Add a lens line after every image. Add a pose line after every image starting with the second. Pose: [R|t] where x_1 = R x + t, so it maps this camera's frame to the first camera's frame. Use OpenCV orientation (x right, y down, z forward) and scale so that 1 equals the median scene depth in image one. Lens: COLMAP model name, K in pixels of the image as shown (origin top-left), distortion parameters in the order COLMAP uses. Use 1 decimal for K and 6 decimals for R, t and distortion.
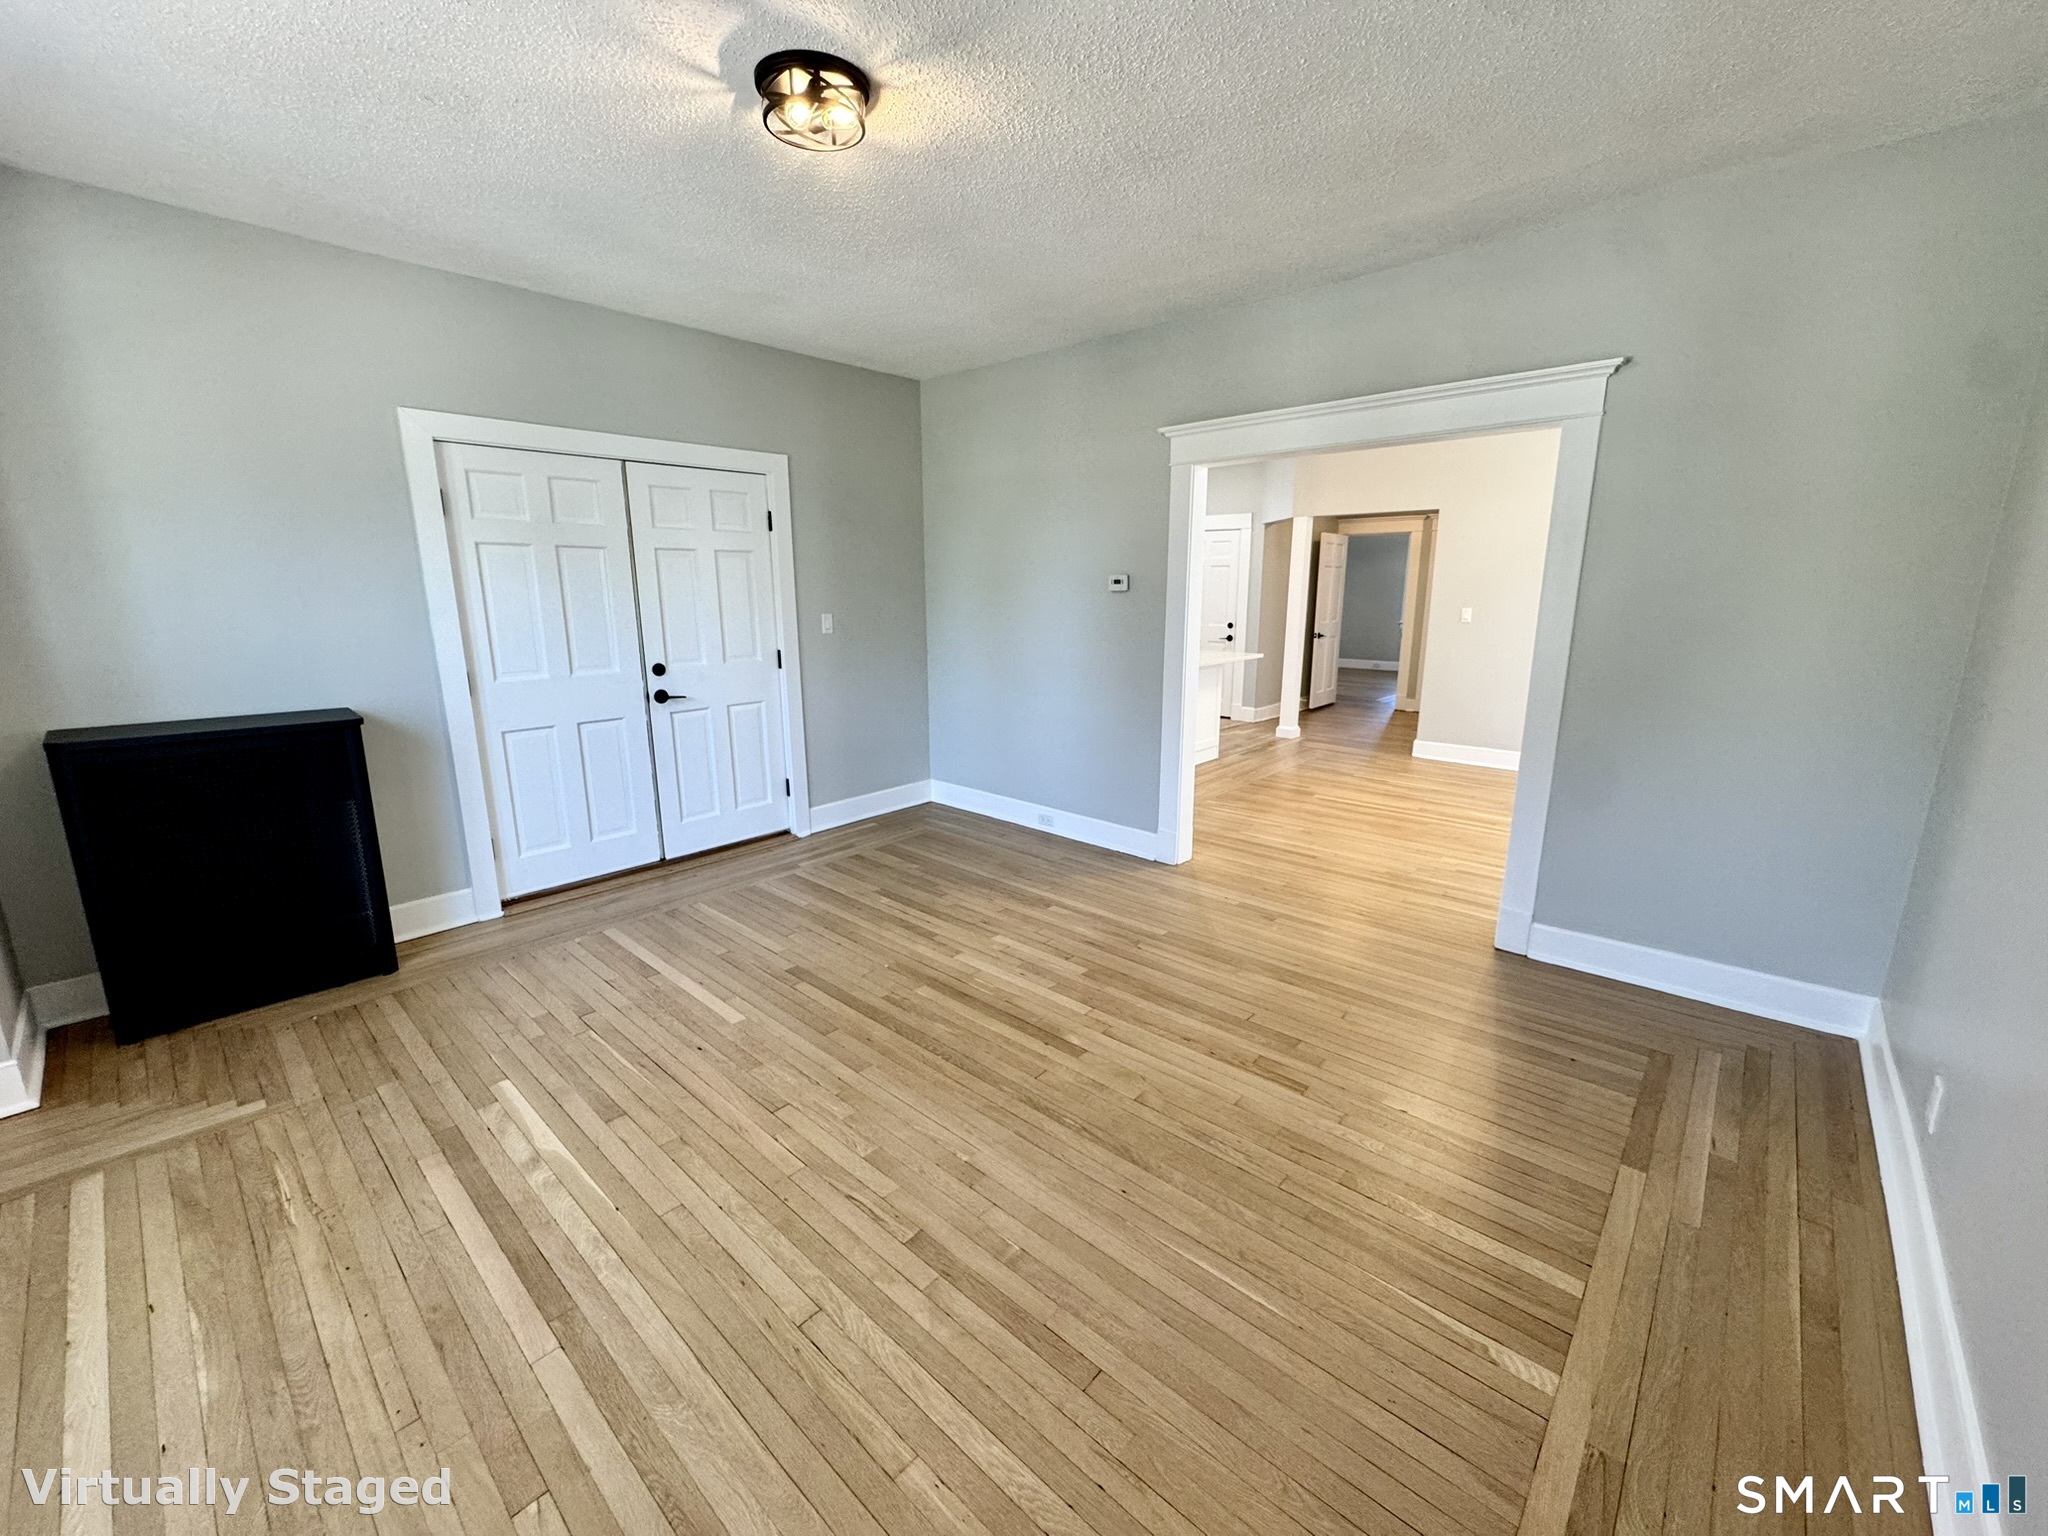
lens RADIAL K [[820.5, 0, 1021.9], [0, 820.5, 764.8], [0, 0, 1]] dist [-0.002548, 0.000140]
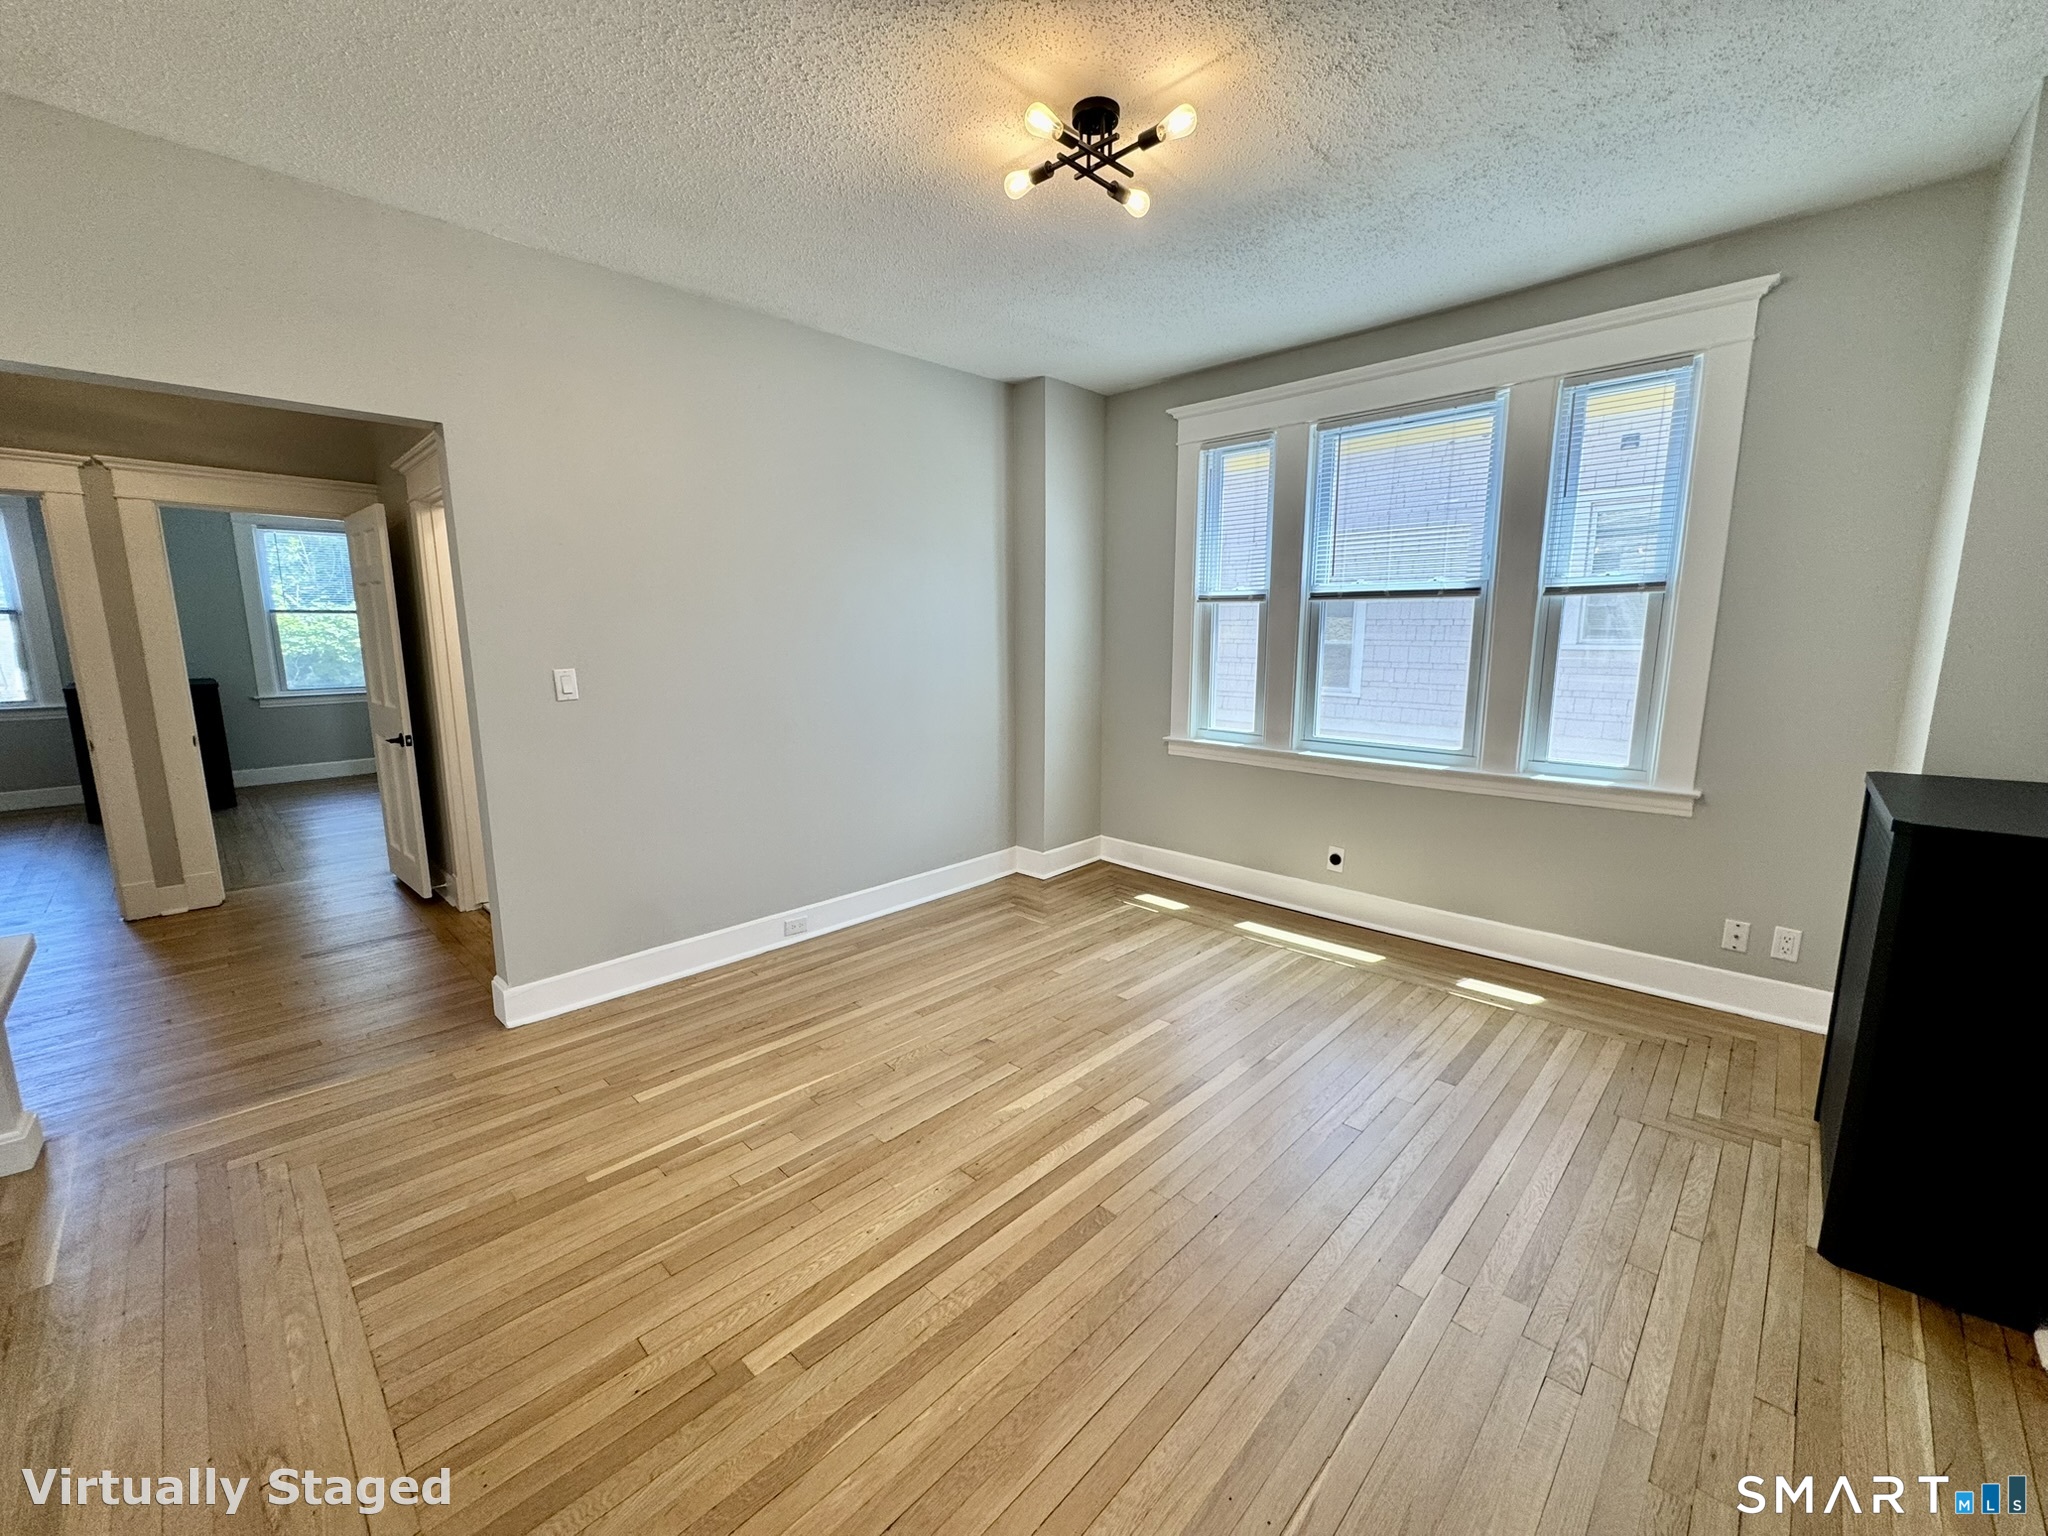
lens RADIAL K [[820.5, 0, 1021.9], [0, 820.5, 764.8], [0, 0, 1]] dist [-0.002548, 0.000140]
pose [[0.037378, -0.162064, 0.986072, 0.171034], [0.221283, 0.963607, 0.149983, -0.242029], [-0.974493, 0.212595, 0.071880, 1.169633]]
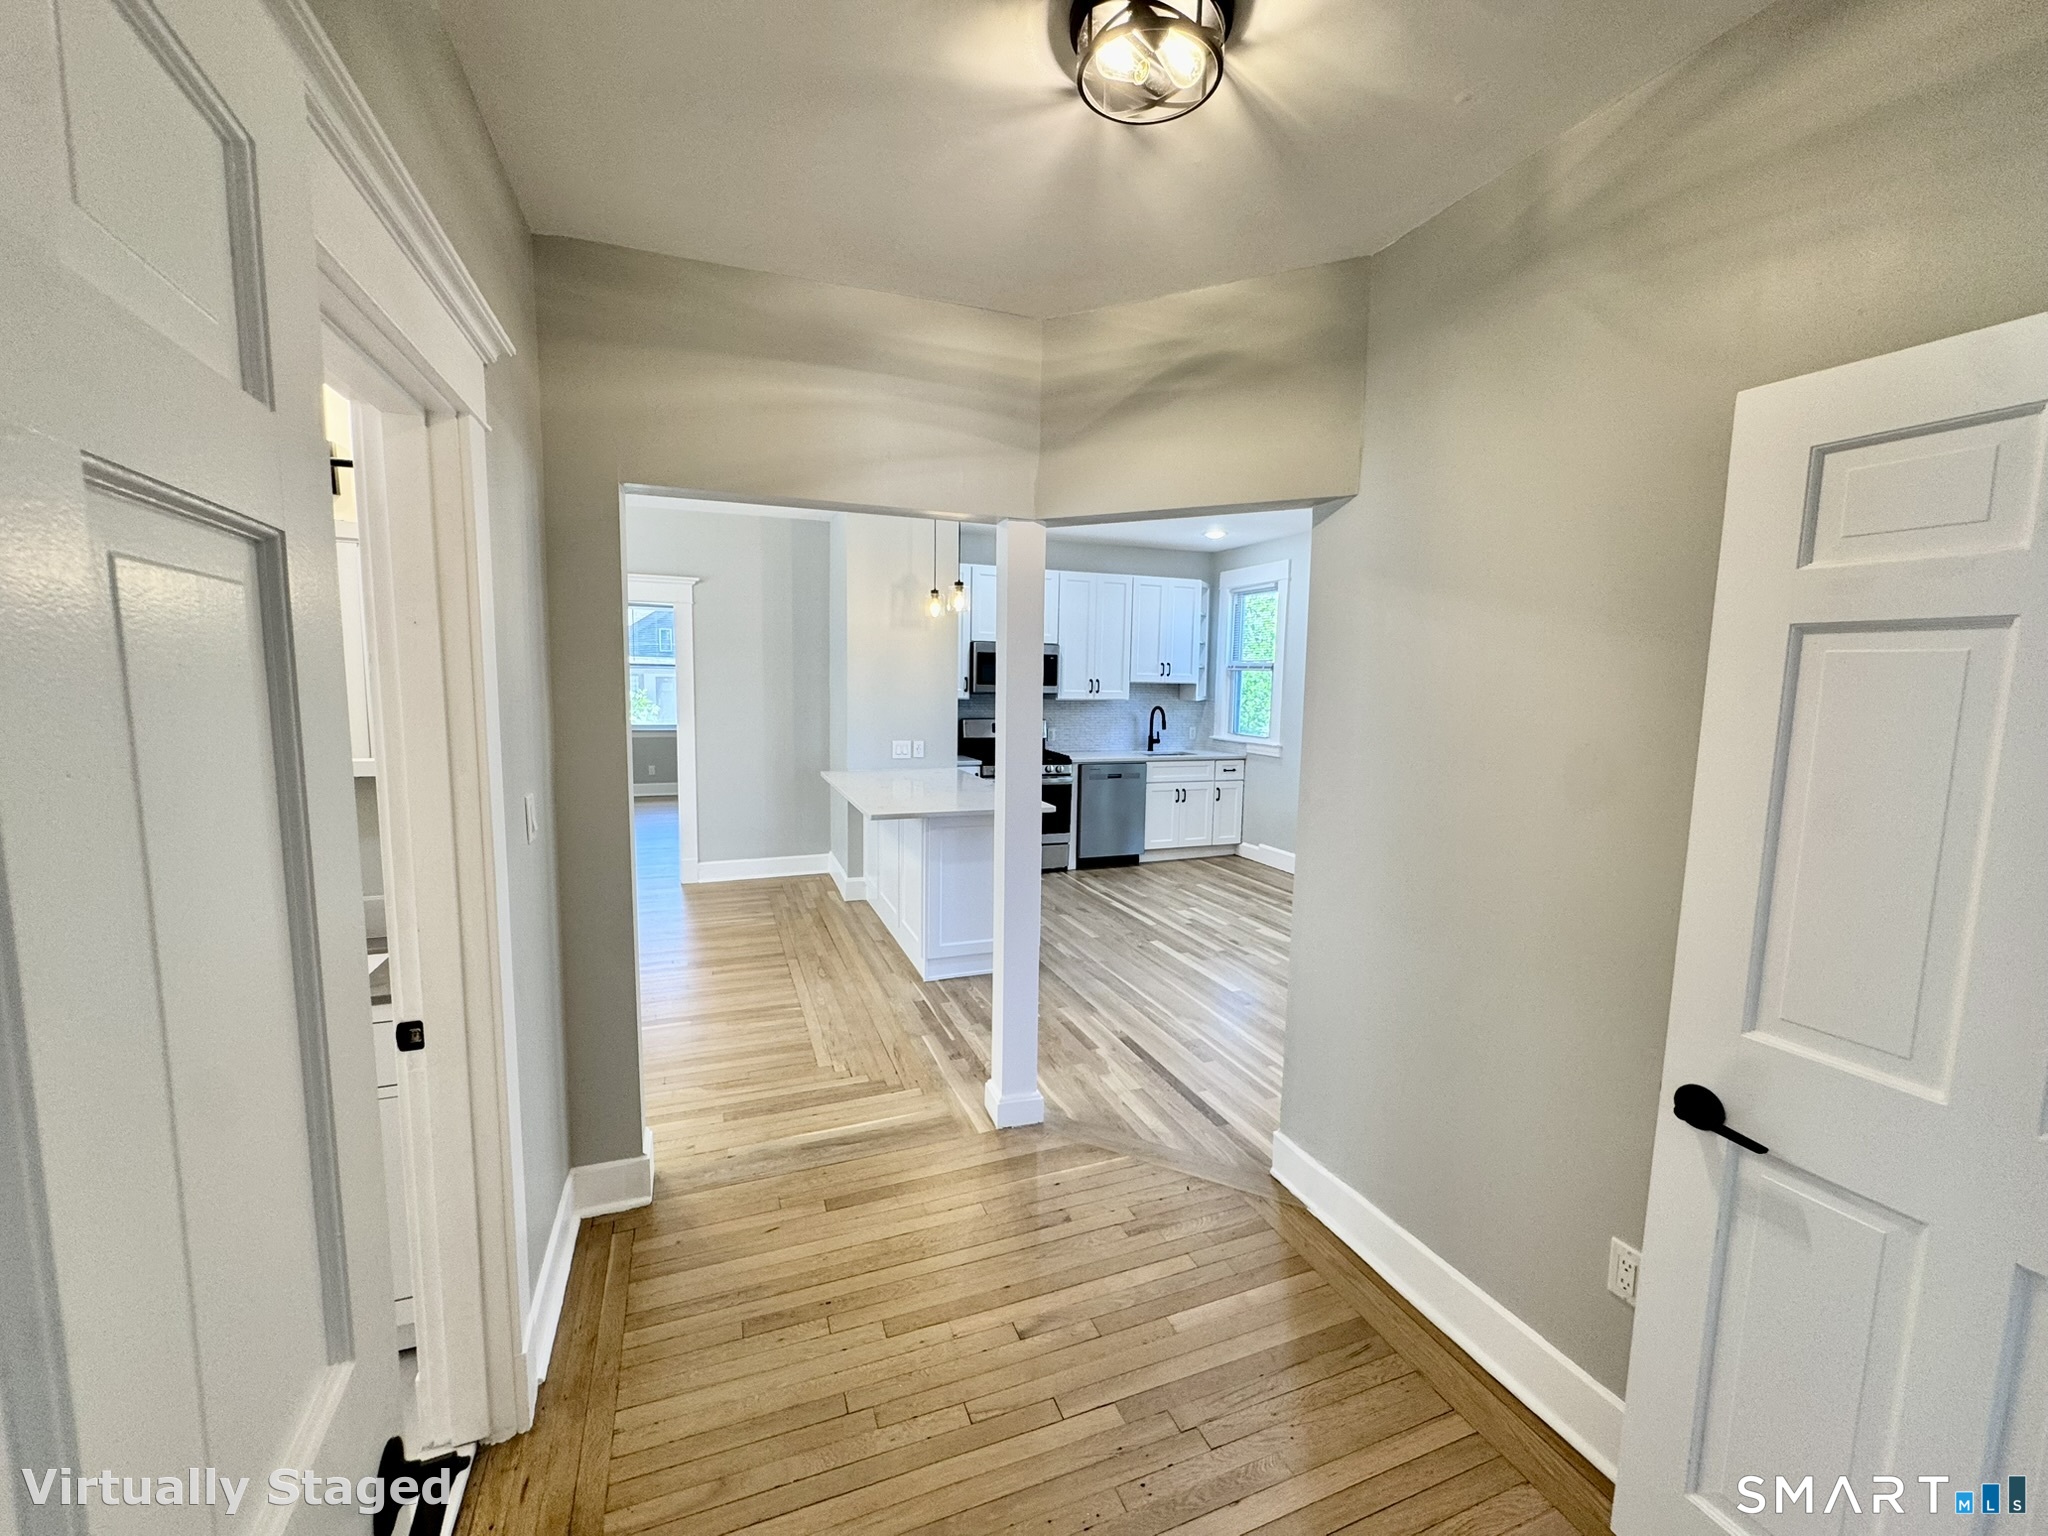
lens RADIAL K [[820.5, 0, 1021.9], [0, 820.5, 764.8], [0, 0, 1]] dist [-0.002548, 0.000140]
pose [[-0.449902, 0.090353, -0.888496, 1.196871], [-0.208014, 0.956905, 0.202641, -0.487381], [0.868515, 0.275988, -0.411718, 2.099955]]
